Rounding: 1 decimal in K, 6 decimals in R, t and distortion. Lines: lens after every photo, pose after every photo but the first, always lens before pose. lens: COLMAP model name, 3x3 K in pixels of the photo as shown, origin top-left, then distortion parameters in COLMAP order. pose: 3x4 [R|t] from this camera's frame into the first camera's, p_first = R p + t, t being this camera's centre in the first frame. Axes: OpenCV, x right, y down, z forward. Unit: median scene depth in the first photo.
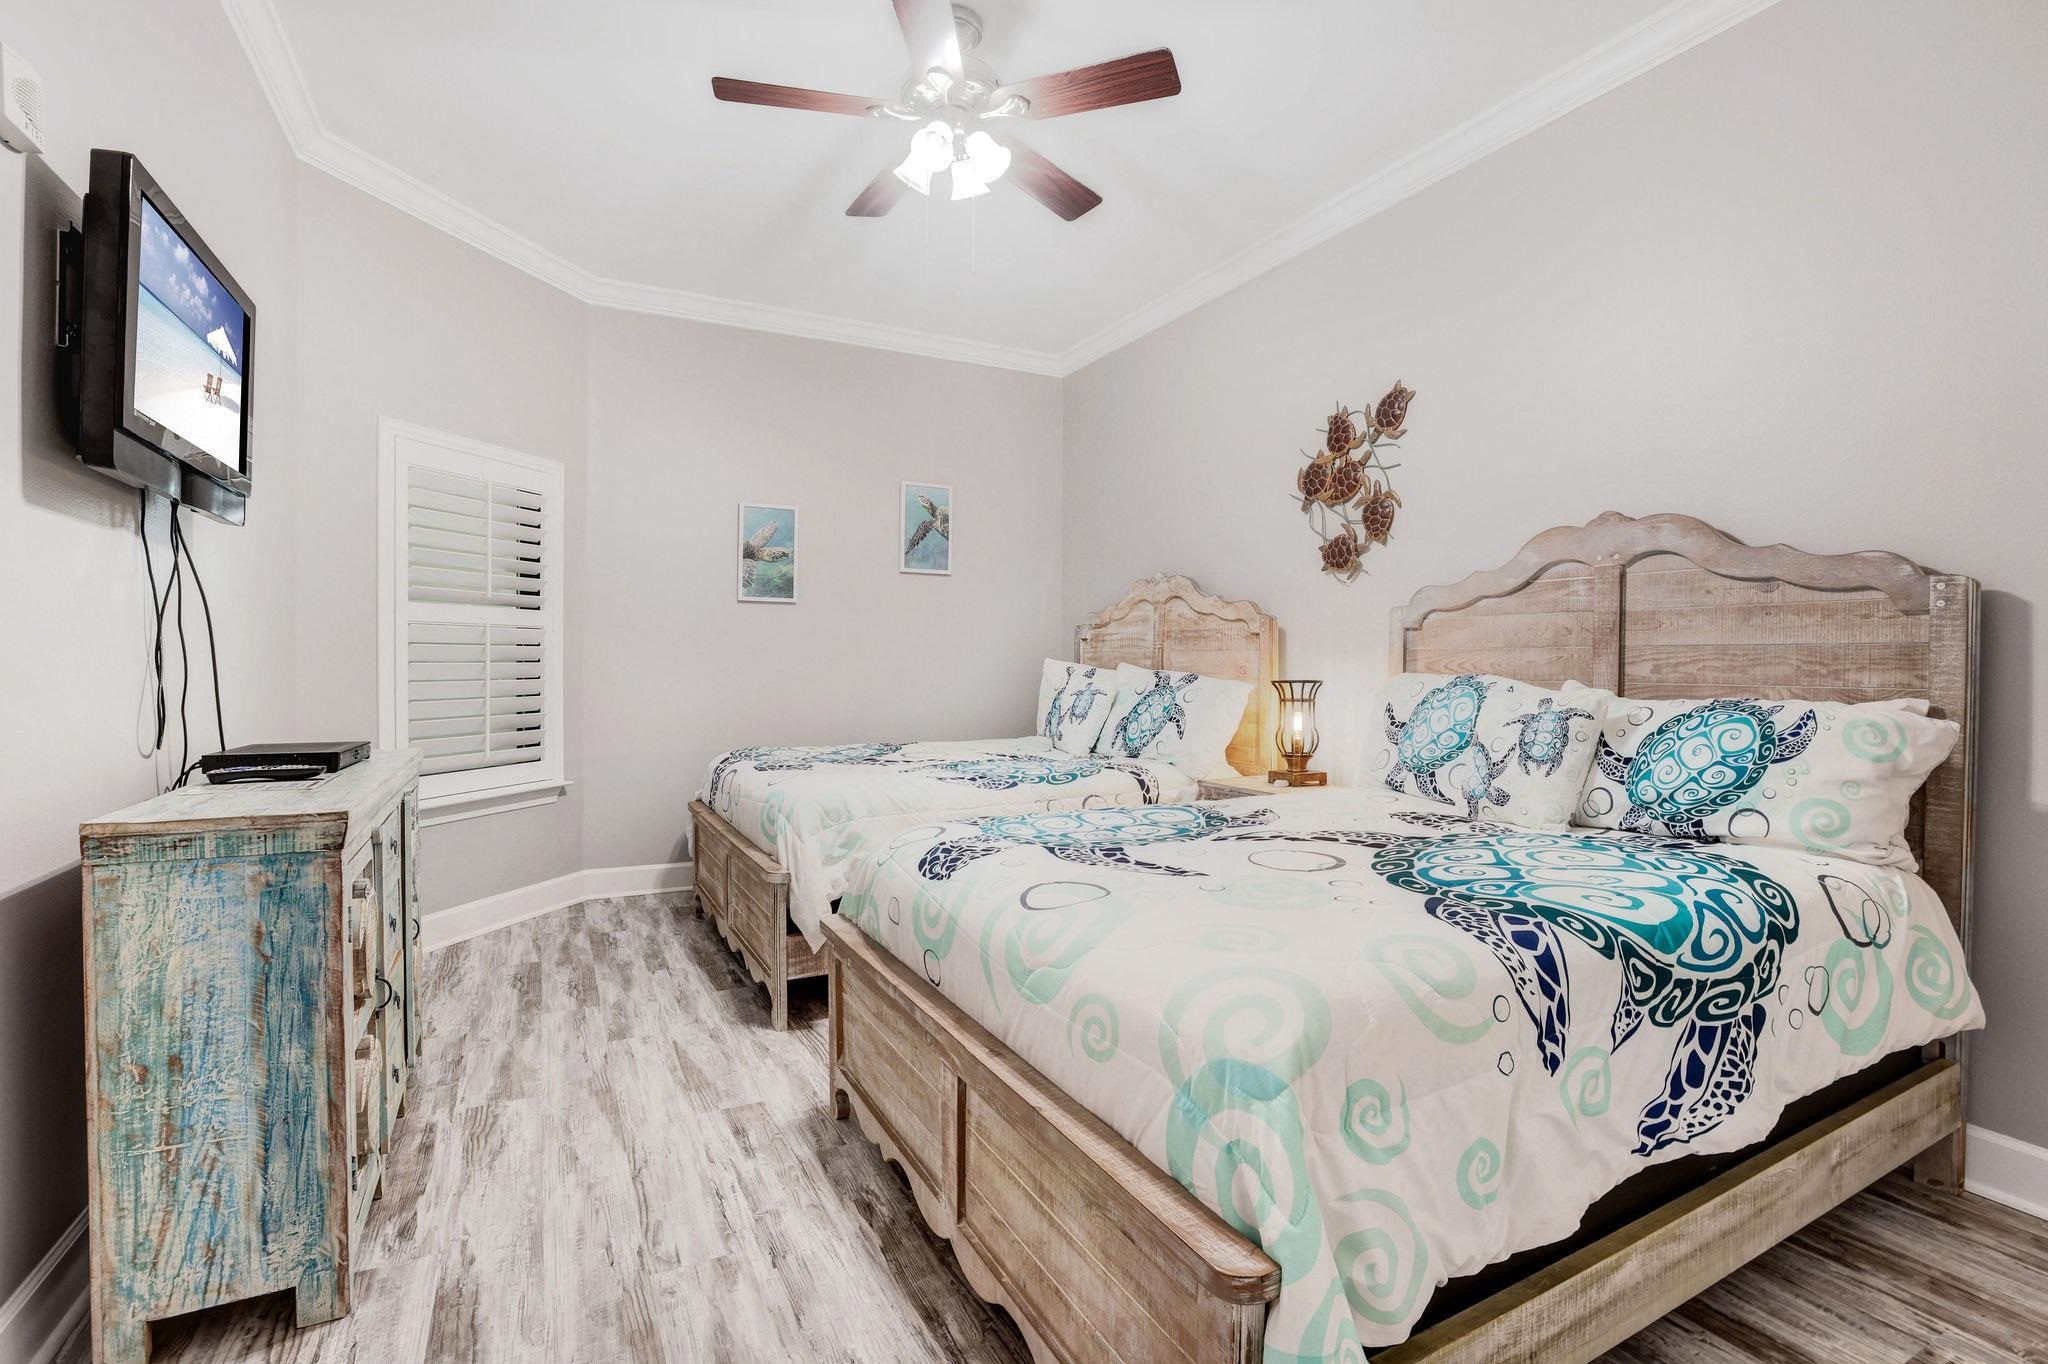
lens RADIAL K [[930.2, 0, 1017.1], [0, 930.2, 697.8], [0, 0, 1]] dist [-0.039970, 0.001170]
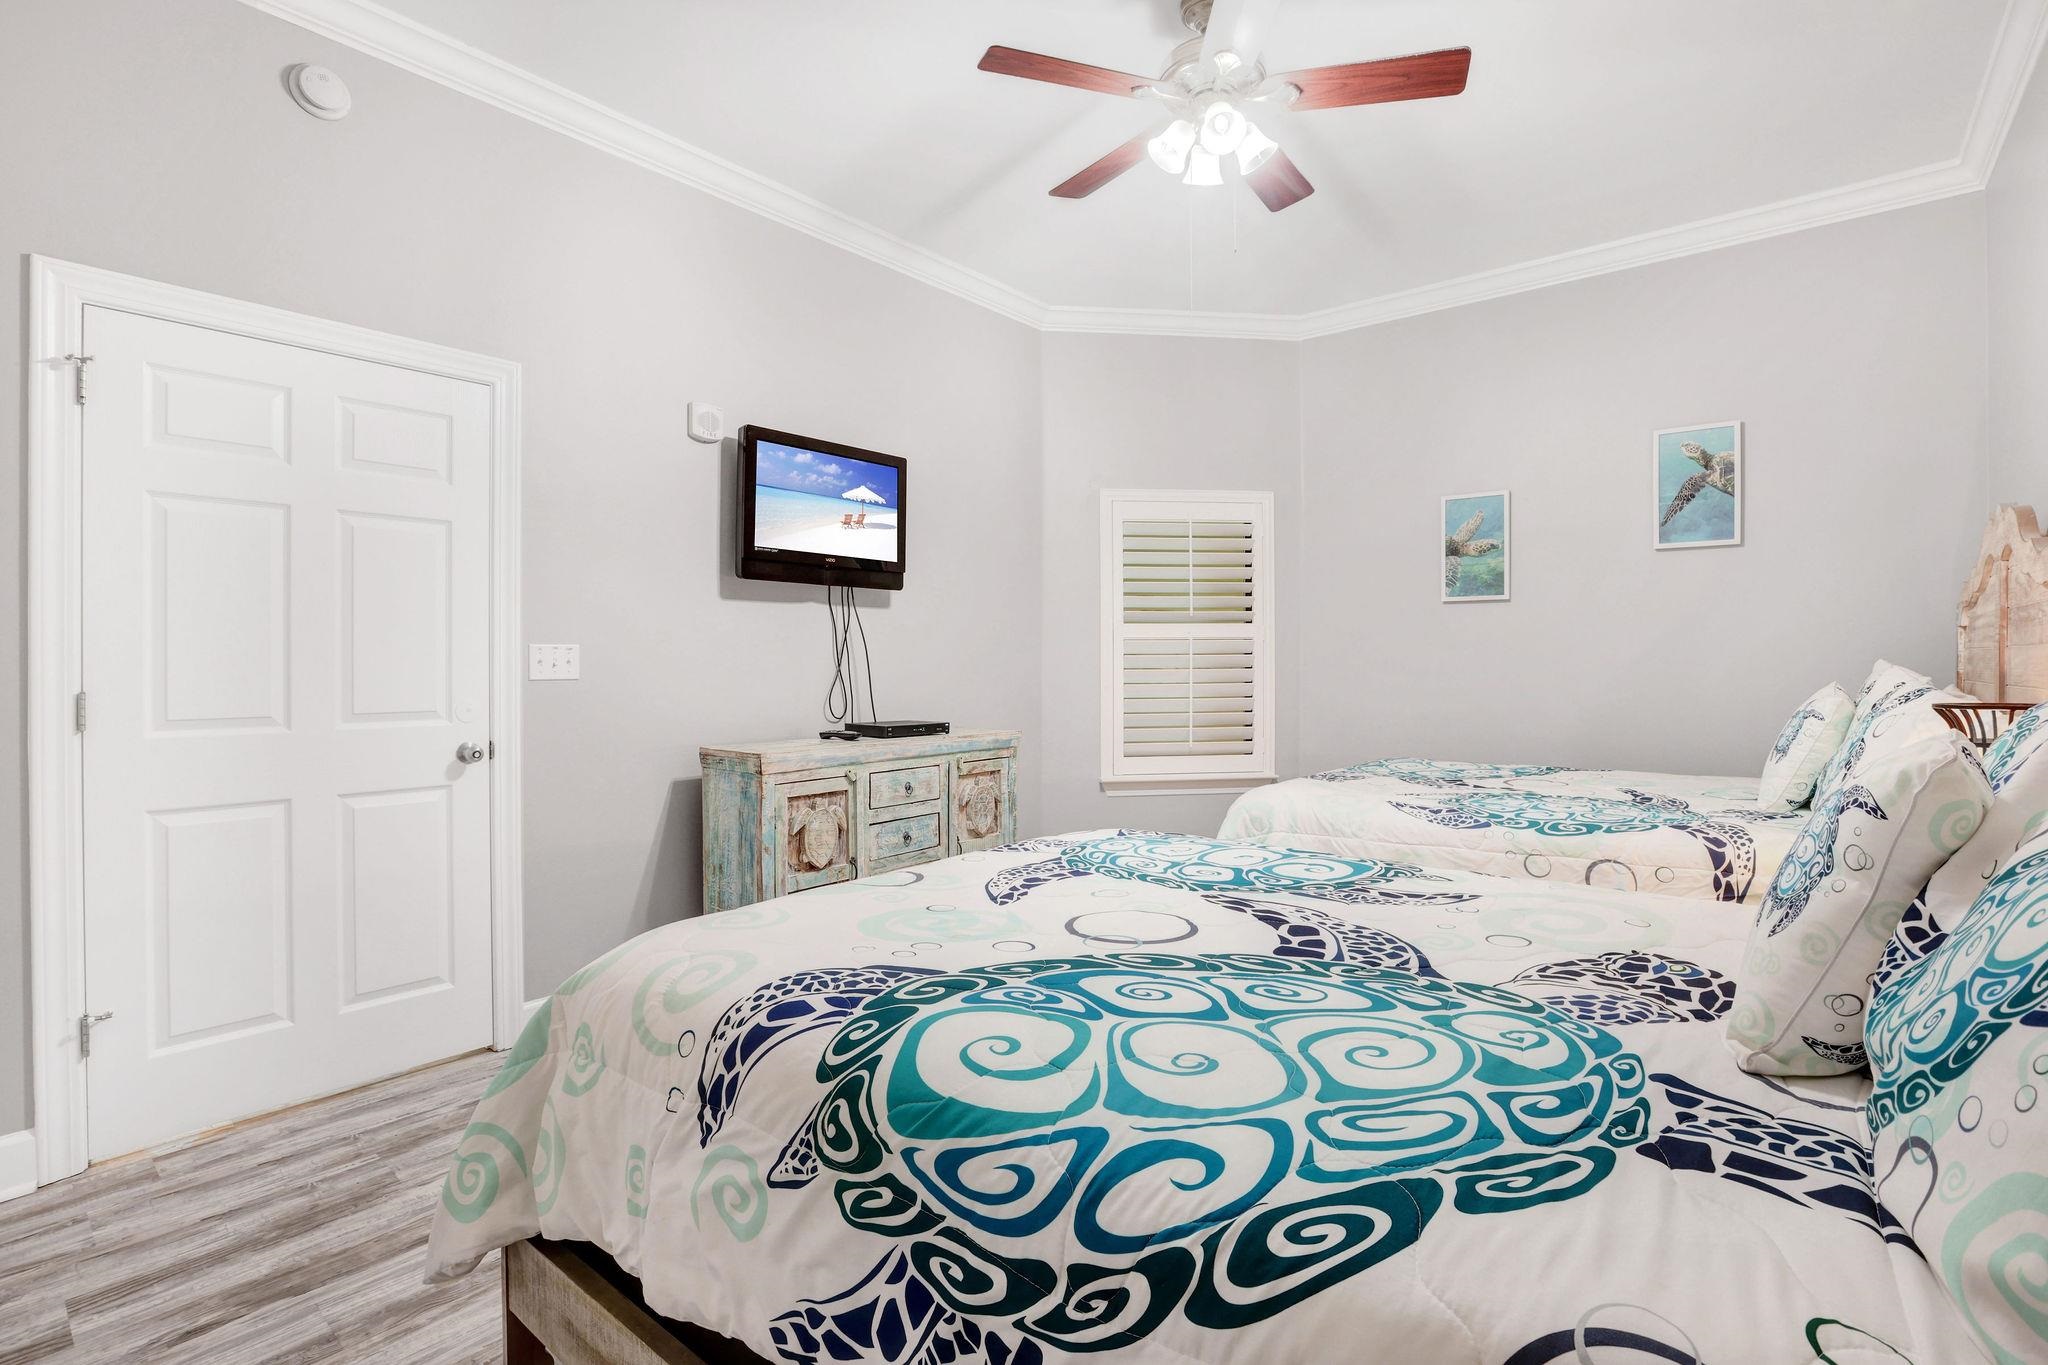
lens RADIAL K [[930.2, 0, 1017.1], [0, 930.2, 698.3], [0, 0, 1]] dist [-0.039970, 0.001170]
pose [[0.402151, 0.026192, -0.915199, 0.824705], [-0.027444, 0.999486, 0.016545, -0.023481], [0.915162, 0.018463, 0.402663, 0.498486]]
